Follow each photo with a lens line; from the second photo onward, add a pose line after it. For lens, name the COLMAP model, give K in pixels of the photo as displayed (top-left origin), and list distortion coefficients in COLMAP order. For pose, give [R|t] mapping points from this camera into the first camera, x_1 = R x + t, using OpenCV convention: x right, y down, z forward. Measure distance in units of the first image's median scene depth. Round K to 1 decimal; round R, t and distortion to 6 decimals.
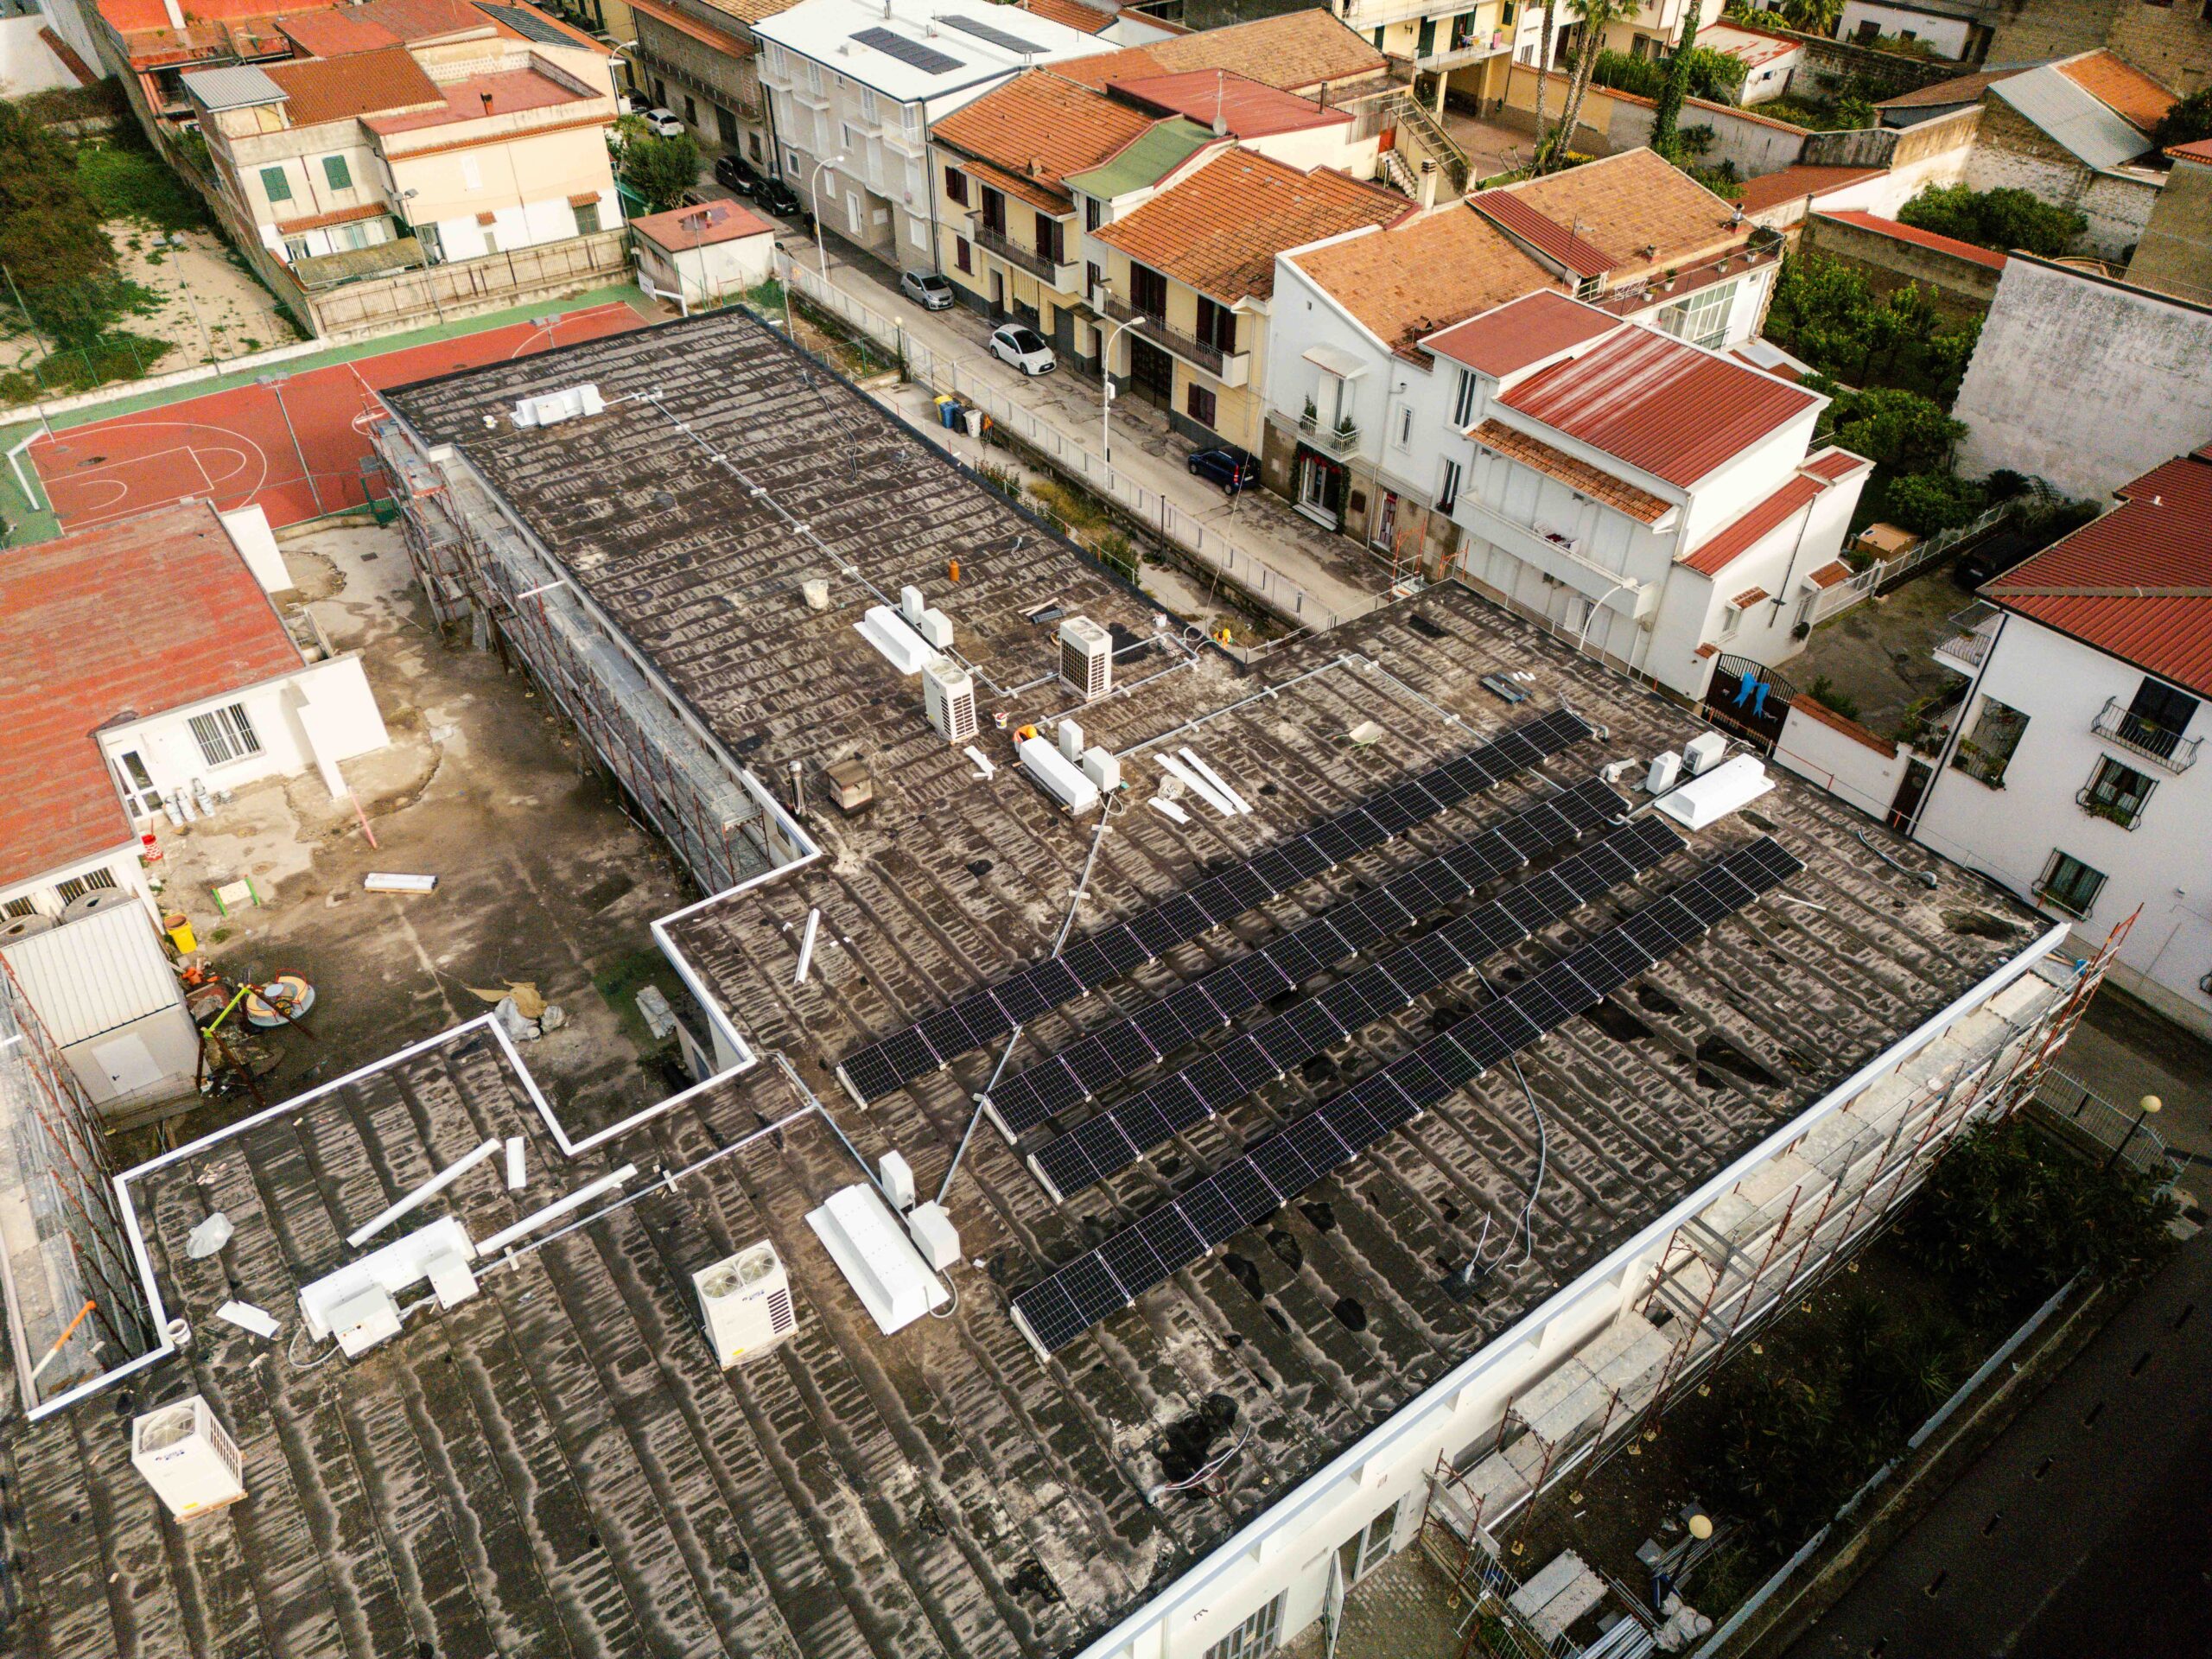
lens RADIAL K [[1542.1, 0, 1099.2], [0, 1542.1, 828.9], [0, 0, 1]] dist [0.075123, -0.067105]
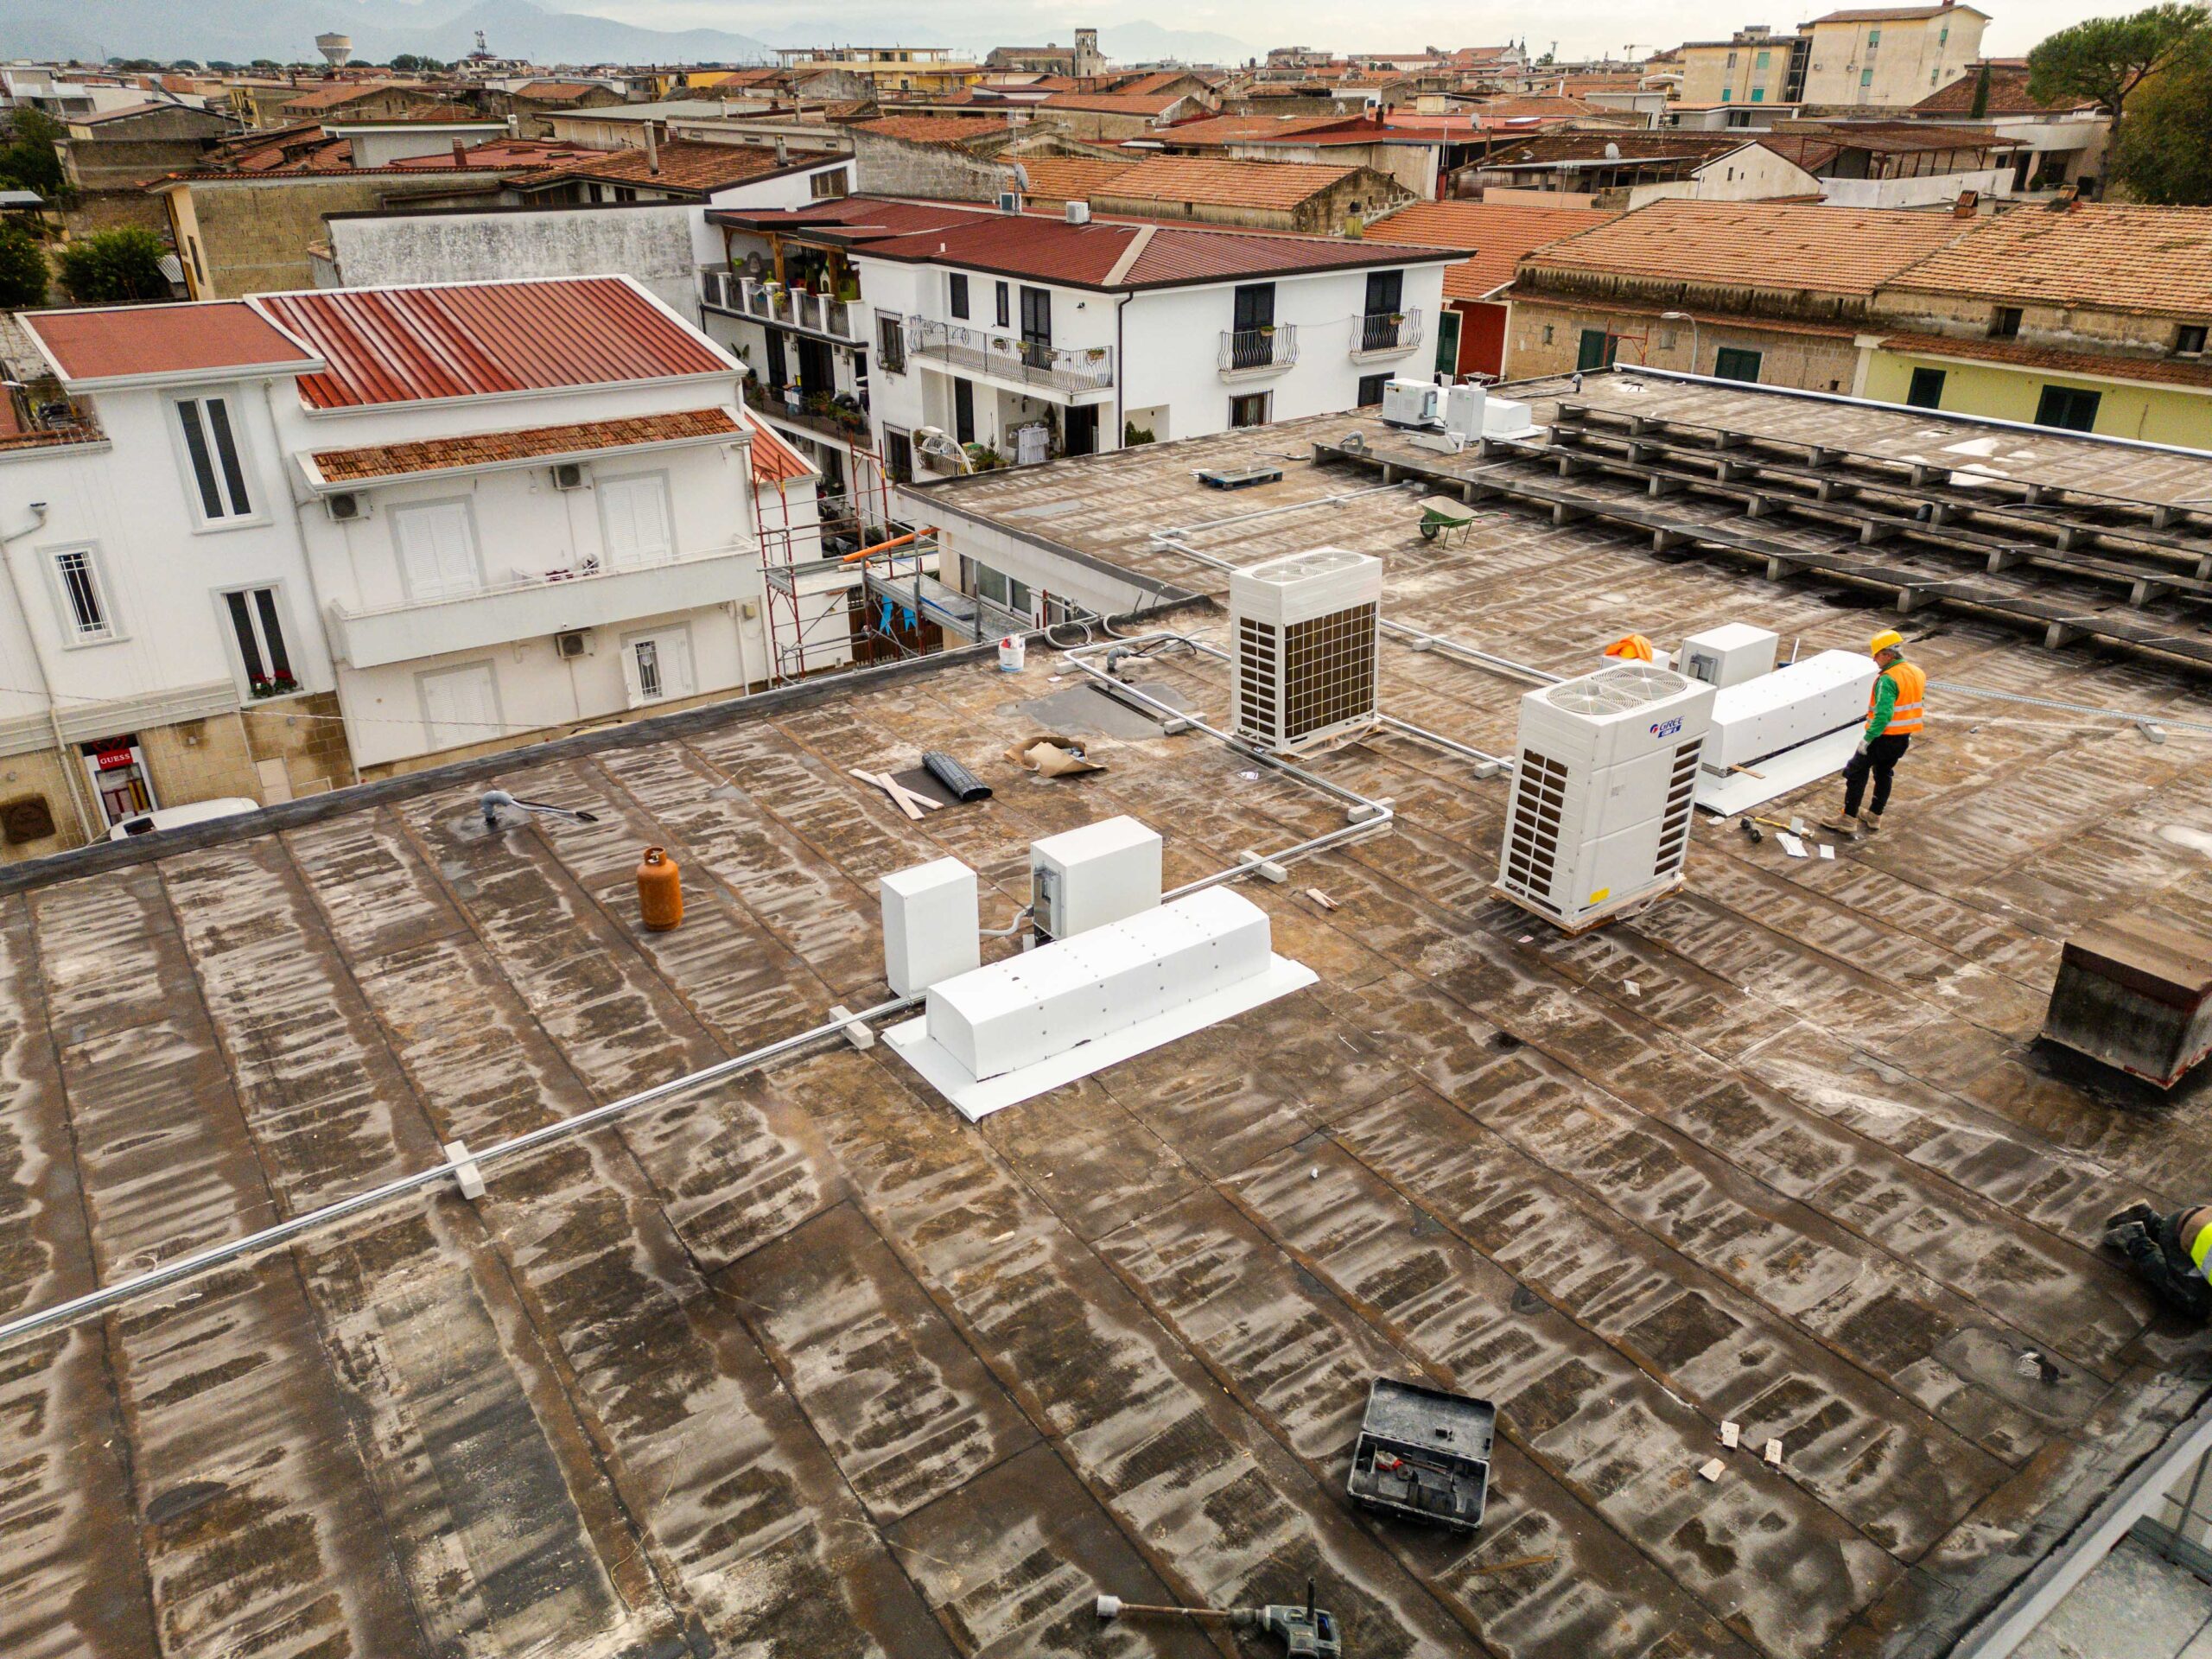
lens RADIAL K [[1542.1, 0, 1099.2], [0, 1542.1, 828.9], [0, 0, 1]] dist [0.075123, -0.067105]
pose [[-0.000749, -0.430159, 0.902753, -0.403518], [0.647183, 0.687991, 0.328363, -0.261360], [-0.762334, 0.584492, 0.277876, 1.062001]]
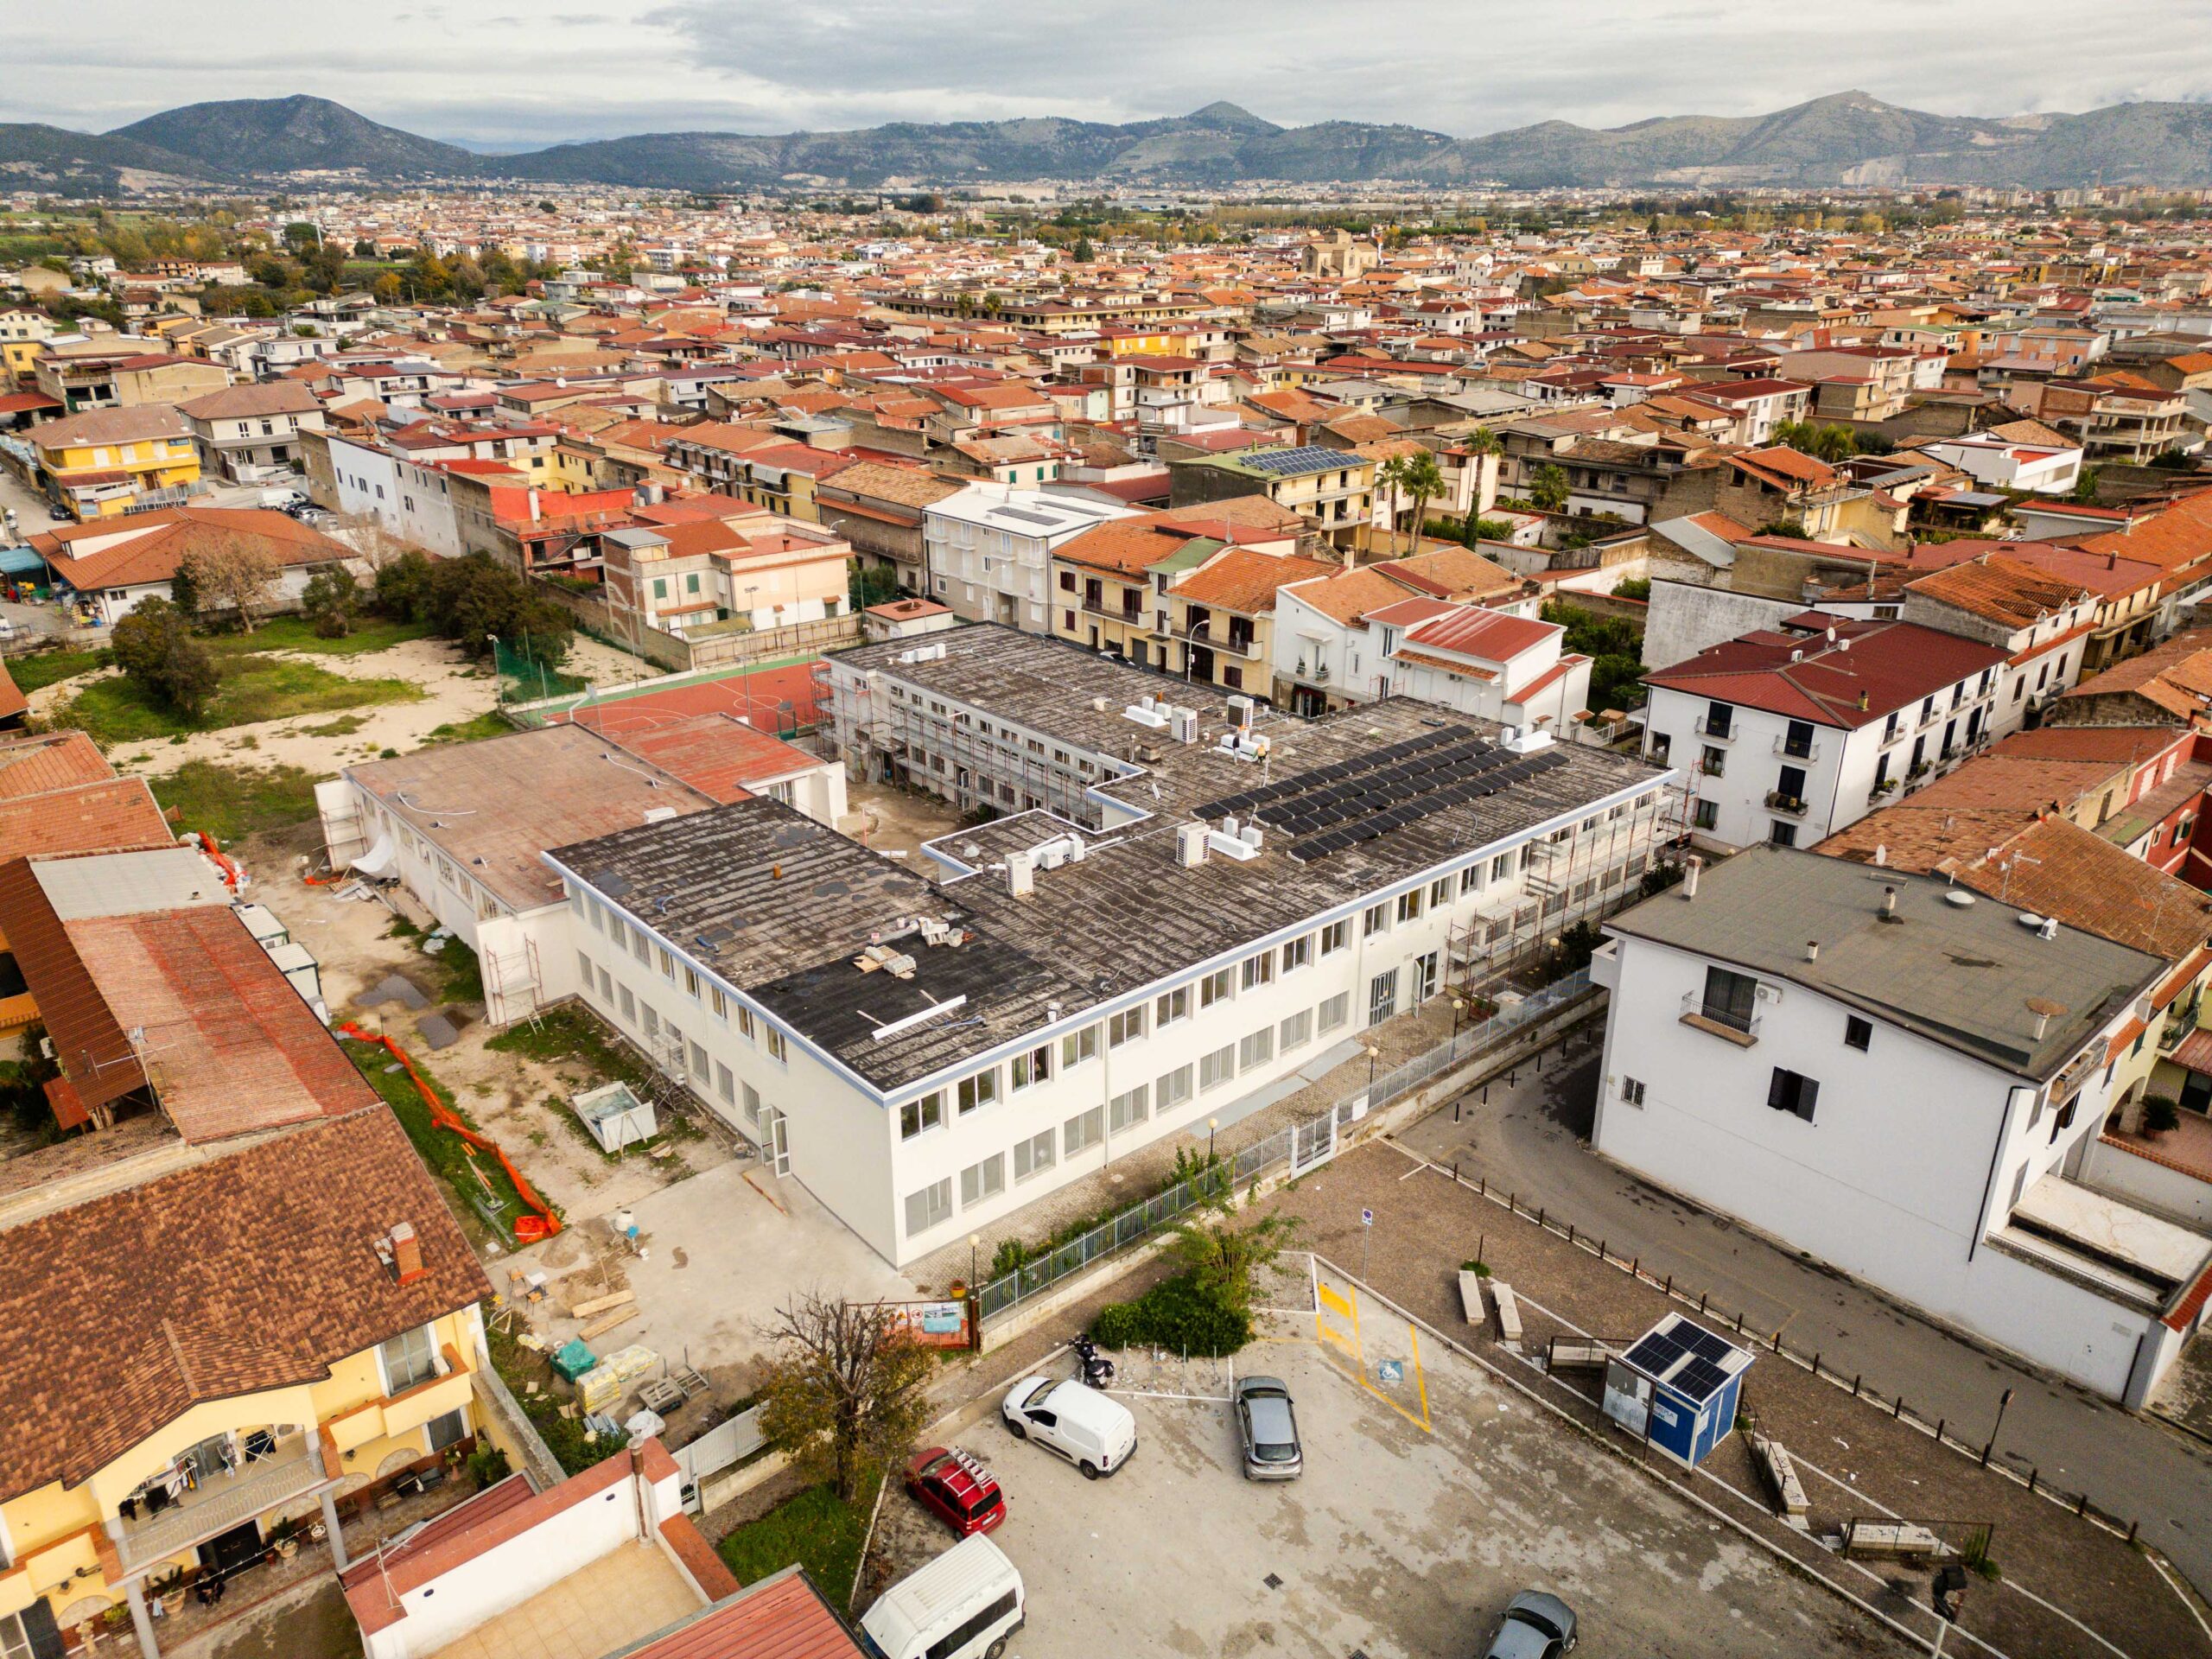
lens RADIAL K [[1535.2, 0, 1097.8], [0, 1535.2, 833.0], [0, 0, 1]] dist [0.106835, -0.138689]
pose [[0.996147, -0.030883, 0.082083, -0.429866], [0.054772, 0.950049, -0.307257, 0.771817], [-0.068494, 0.310569, 0.948080, -1.074635]]
